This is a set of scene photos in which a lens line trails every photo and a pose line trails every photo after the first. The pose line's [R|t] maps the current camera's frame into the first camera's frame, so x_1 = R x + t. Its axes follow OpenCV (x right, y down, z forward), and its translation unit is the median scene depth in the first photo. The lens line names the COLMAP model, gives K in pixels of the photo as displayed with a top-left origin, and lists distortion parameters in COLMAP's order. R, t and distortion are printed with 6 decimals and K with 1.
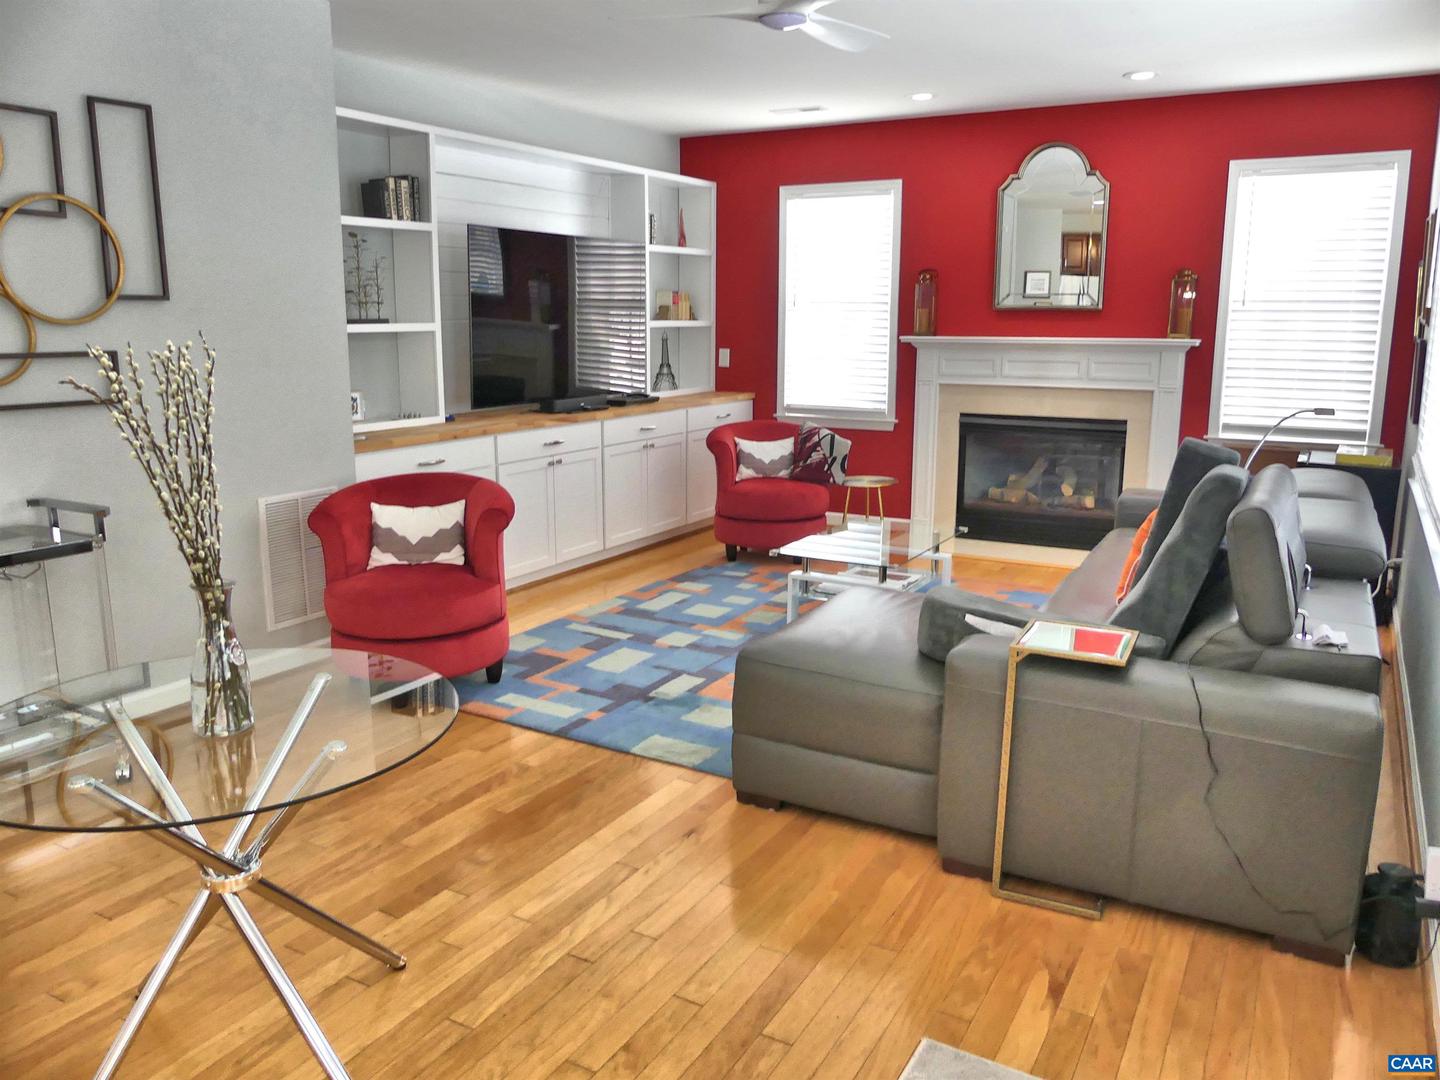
lens RADIAL K [[1090.4, 0, 720.0], [0, 1090.4, 540.0], [0, 0, 1]] dist [-0.028038, -0.003926]
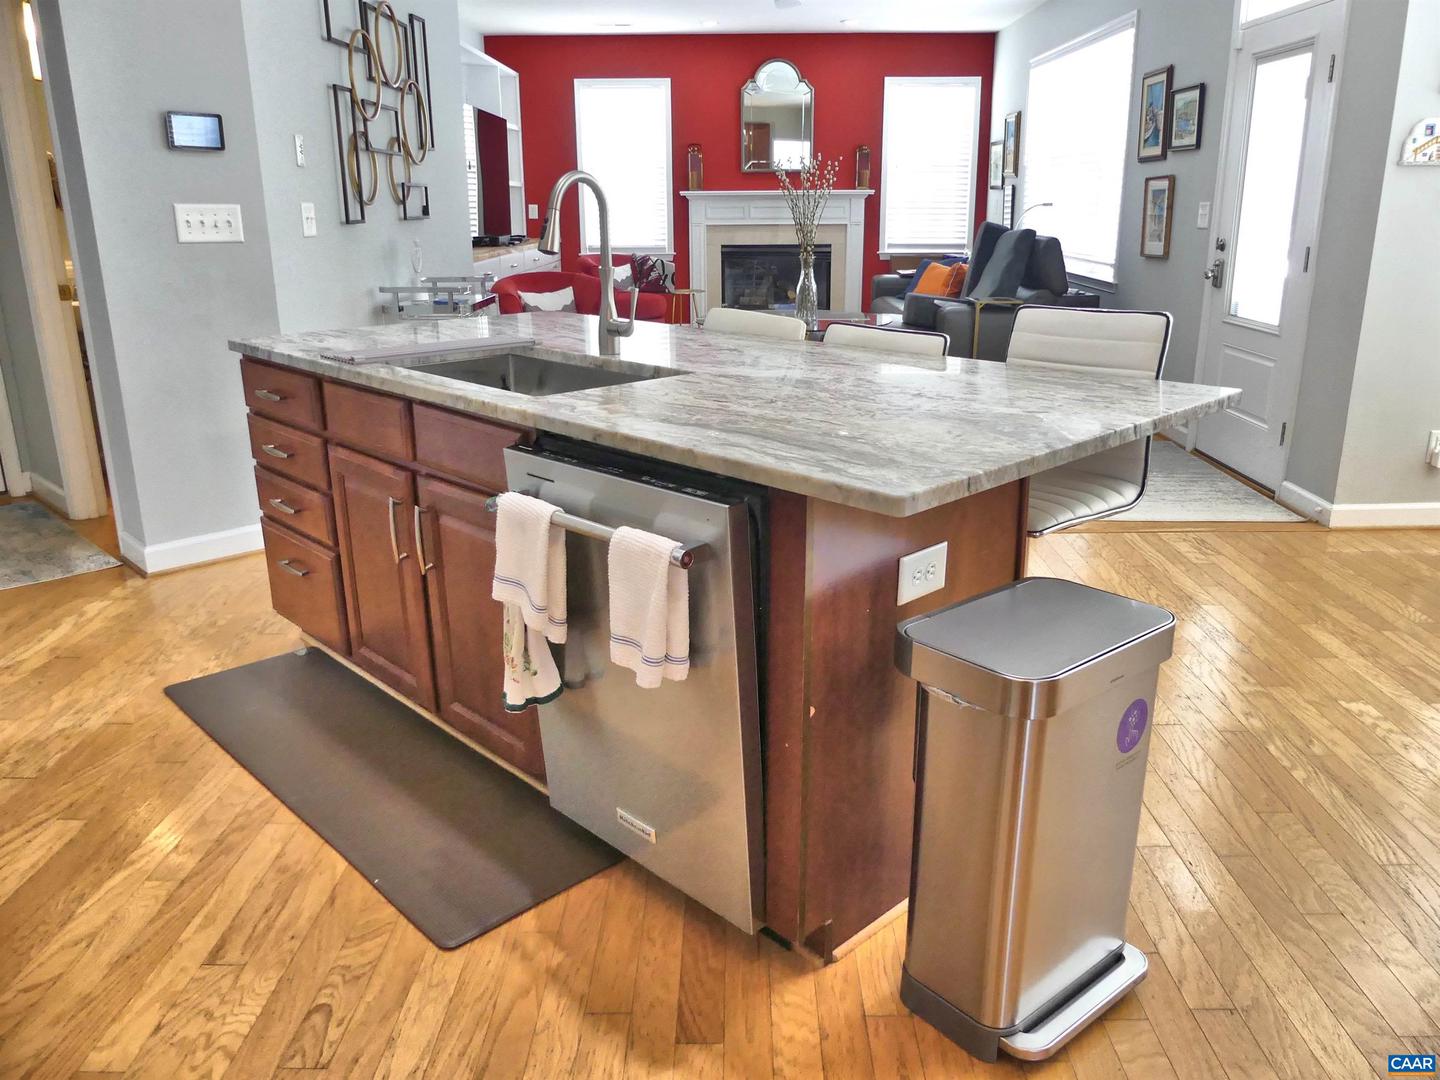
lens RADIAL K [[1090.4, 0, 720.0], [0, 1090.4, 540.0], [0, 0, 1]] dist [-0.028038, -0.003926]
pose [[0.874804, -0.148261, 0.461235, -0.532501], [0.102062, 0.987056, 0.123707, 0.096768], [-0.473605, -0.061145, 0.878612, -0.316634]]
